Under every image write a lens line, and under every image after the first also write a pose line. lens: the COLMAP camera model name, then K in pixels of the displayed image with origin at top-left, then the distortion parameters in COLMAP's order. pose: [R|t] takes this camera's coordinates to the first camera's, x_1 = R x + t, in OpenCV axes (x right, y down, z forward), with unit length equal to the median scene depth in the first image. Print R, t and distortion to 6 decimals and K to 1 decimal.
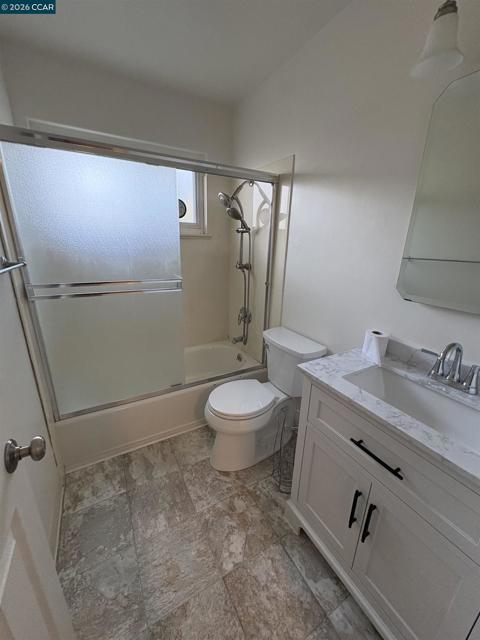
lens RADIAL K [[253.3, 0, 243.5], [0, 253.3, 321.9], [0, 0, 1]] dist [0.000463, -0.000827]
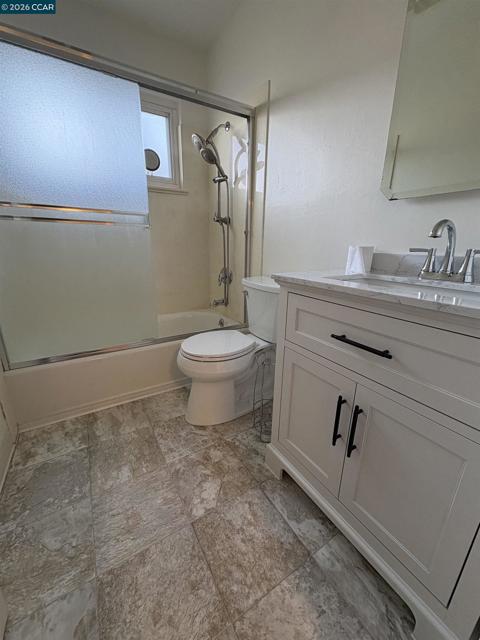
lens RADIAL K [[253.3, 0, 243.4], [0, 253.3, 322.0], [0, 0, 1]] dist [0.000463, -0.000827]
pose [[0.999230, -0.021954, 0.032513, 0.063575], [0.022213, 0.999724, -0.007653, 0.262042], [-0.032336, 0.008370, 0.999442, 0.099795]]
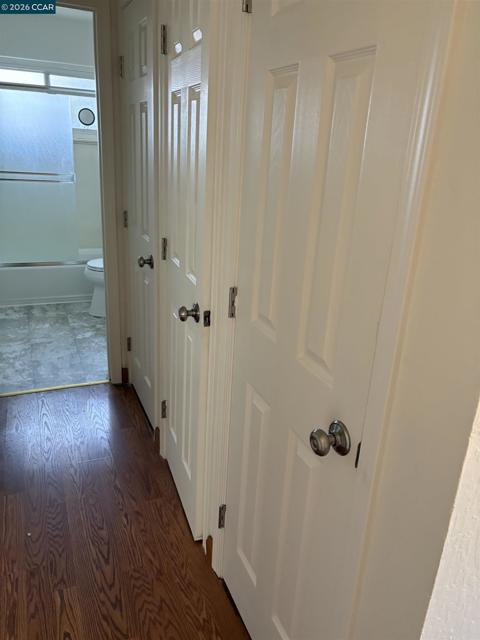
lens RADIAL K [[495.5, 0, 232.7], [0, 495.5, 321.9], [0, 0, 1]] dist [0.043620, -0.007603]
pose [[0.991418, 0.064701, -0.113596, 1.096391], [-0.060606, 0.997394, 0.039143, 0.534575], [0.115833, -0.031922, 0.992756, -1.816084]]
